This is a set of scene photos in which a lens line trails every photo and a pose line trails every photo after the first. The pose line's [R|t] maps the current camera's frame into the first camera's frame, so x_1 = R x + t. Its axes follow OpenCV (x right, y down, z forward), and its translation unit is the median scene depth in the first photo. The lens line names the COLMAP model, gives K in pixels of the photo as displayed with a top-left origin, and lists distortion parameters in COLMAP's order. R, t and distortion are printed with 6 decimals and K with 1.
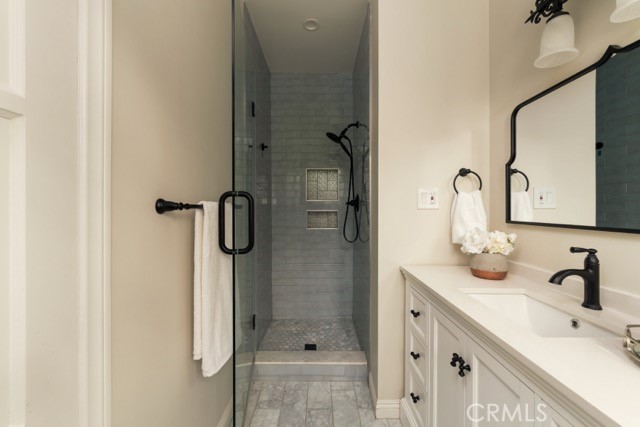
lens RADIAL K [[253.8, 0, 319.8], [0, 253.8, 208.8], [0, 0, 1]] dist [-0.002013, -0.000210]
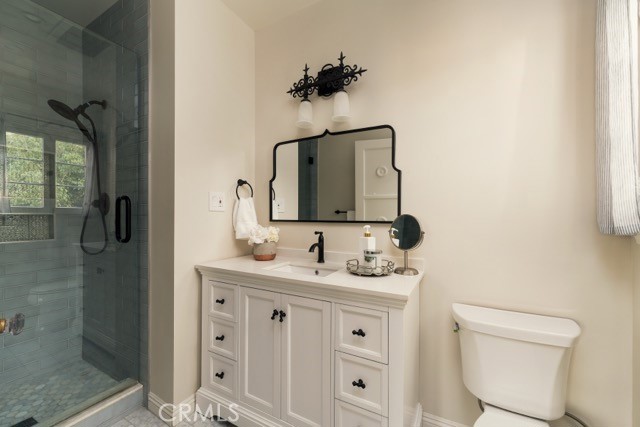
lens RADIAL K [[257.4, 0, 321.4], [0, 257.4, 215.9], [0, 0, 1]] dist [-0.001012, -0.000052]
pose [[0.472765, -0.000218, 0.881189, -0.393989], [-0.002133, 0.999997, 0.001392, 0.021035], [-0.881186, -0.002538, 0.472763, 0.044190]]
